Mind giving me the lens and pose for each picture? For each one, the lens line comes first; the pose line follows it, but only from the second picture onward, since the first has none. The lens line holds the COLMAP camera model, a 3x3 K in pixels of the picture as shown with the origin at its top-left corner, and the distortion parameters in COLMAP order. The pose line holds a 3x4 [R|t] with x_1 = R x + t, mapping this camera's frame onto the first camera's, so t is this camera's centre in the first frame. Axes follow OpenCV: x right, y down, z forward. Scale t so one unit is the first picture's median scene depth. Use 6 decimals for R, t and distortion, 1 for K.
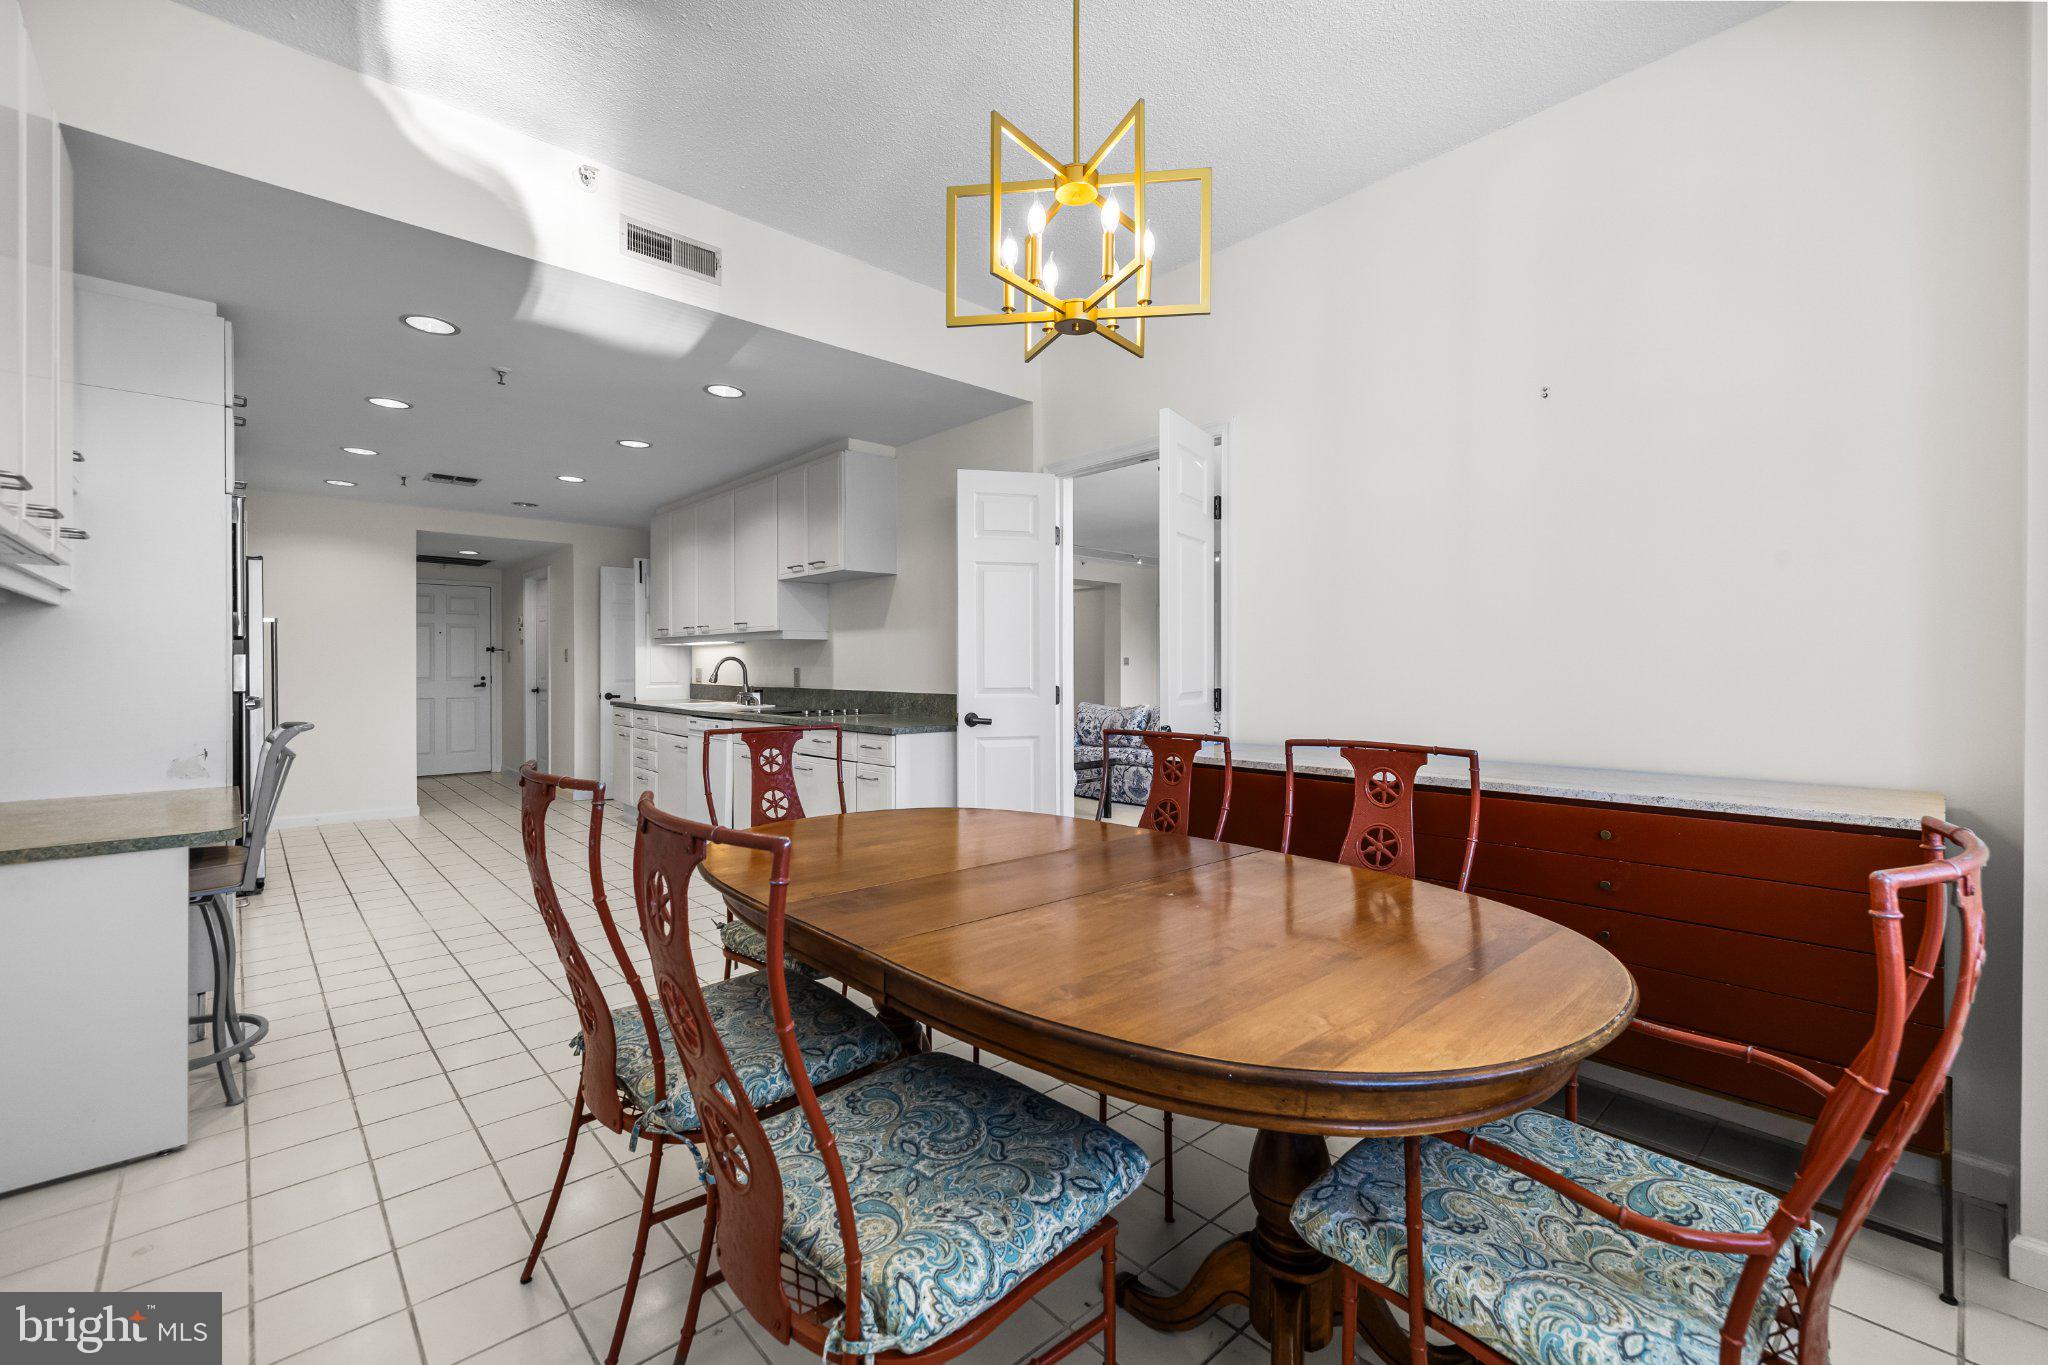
lens RADIAL K [[871.3, 0, 1028.0], [0, 871.3, 673.9], [0, 0, 1]] dist [0.002684, 0.000366]
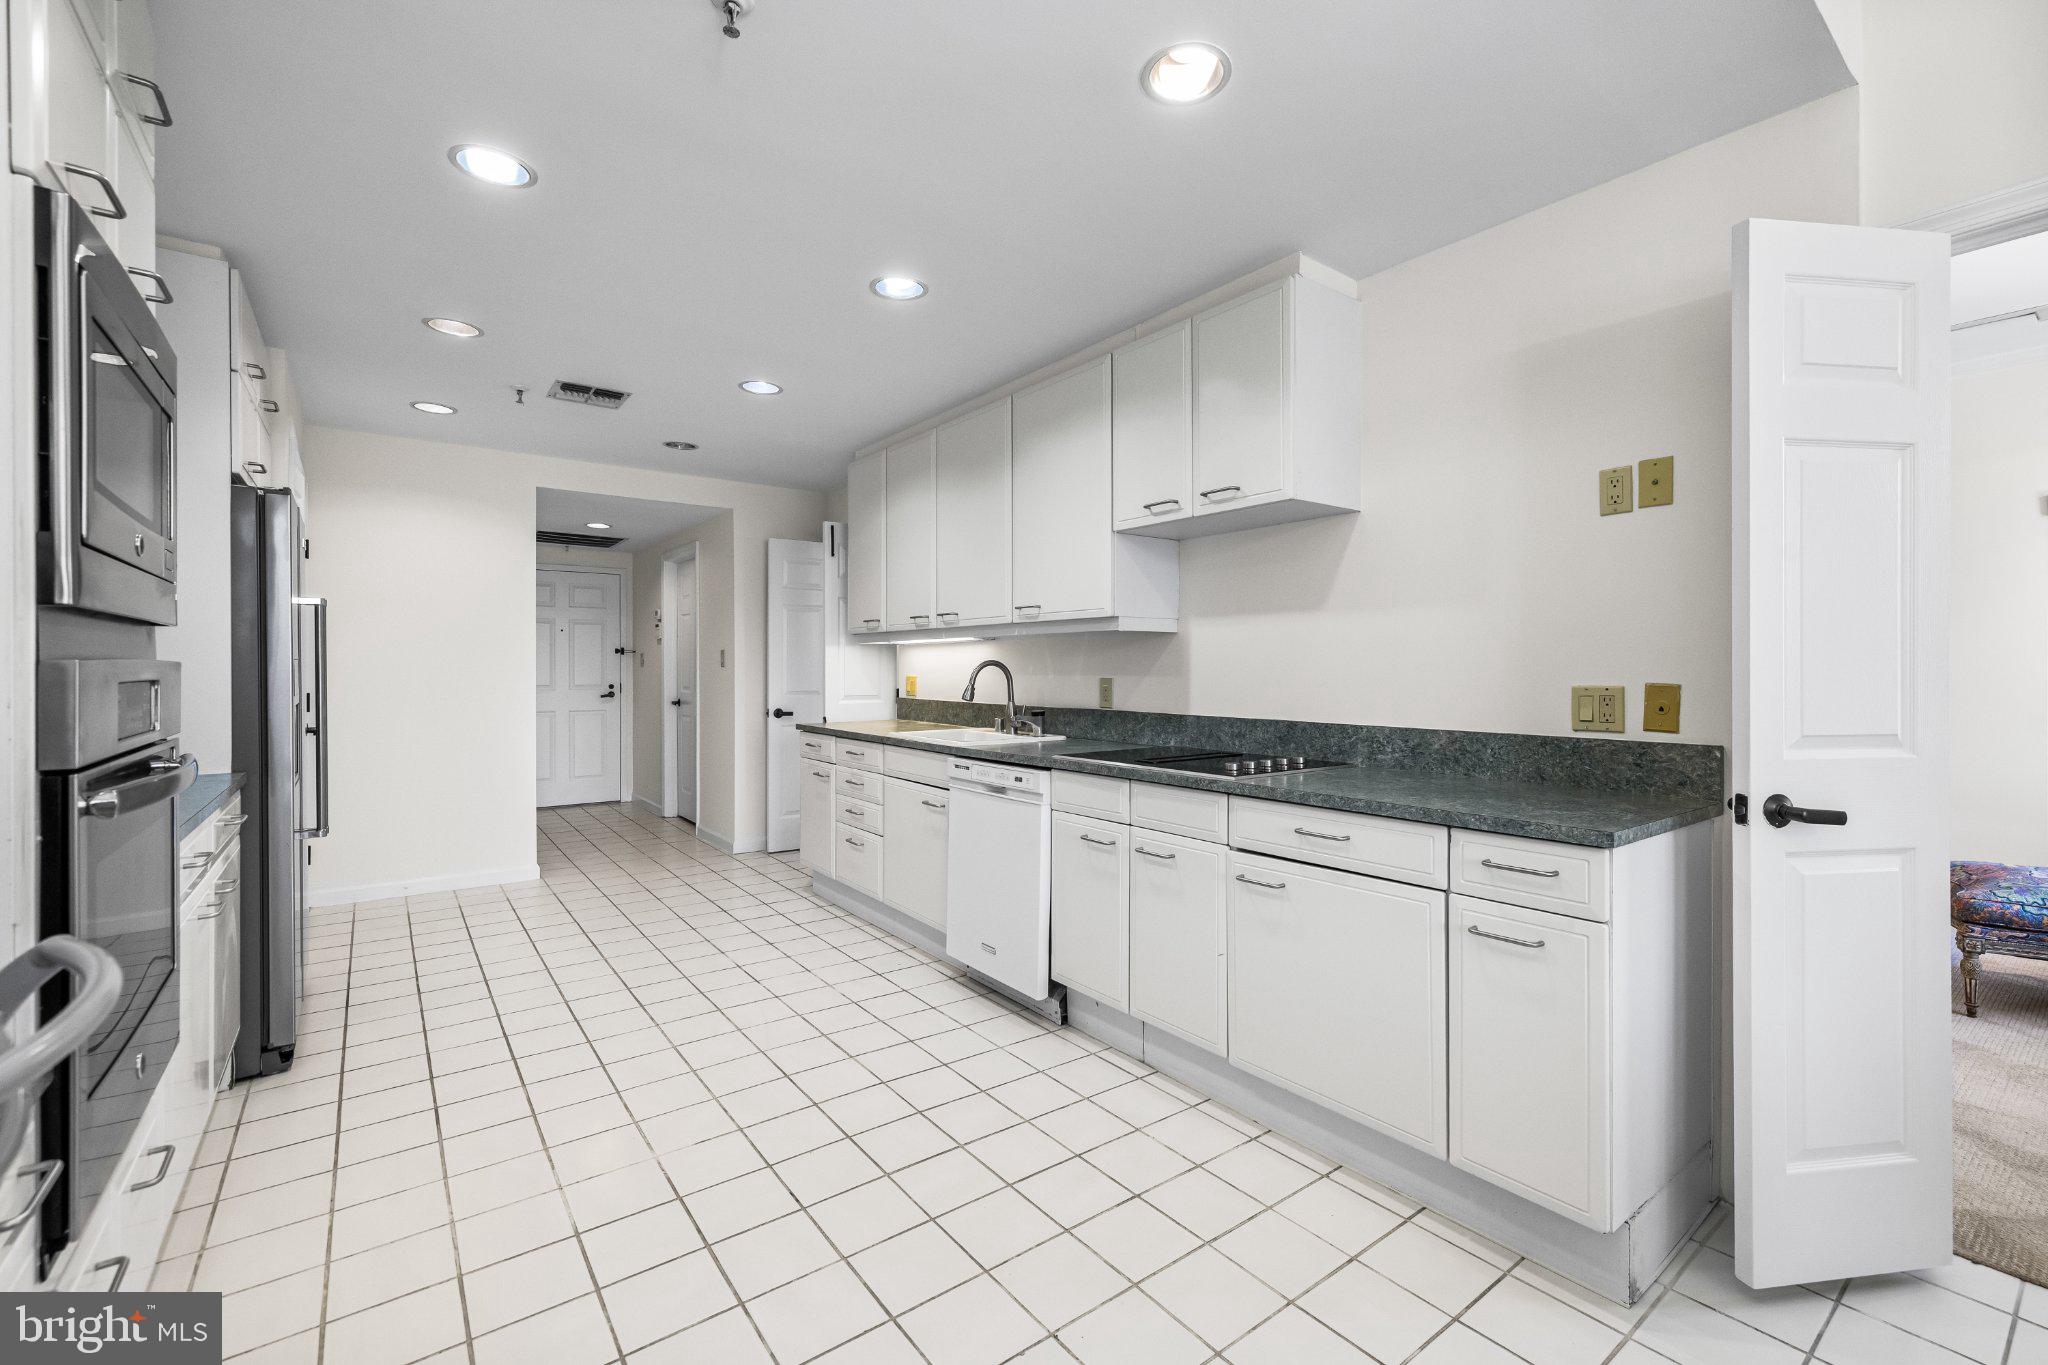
lens RADIAL K [[871.3, 0, 1023.8], [0, 871.3, 669.8], [0, 0, 1]] dist [0.002684, 0.000366]
pose [[0.995261, -0.000553, -0.097234, -0.226417], [-0.000055, 0.999980, -0.006253, -0.007470], [0.097236, 0.006229, 0.995242, 0.317146]]
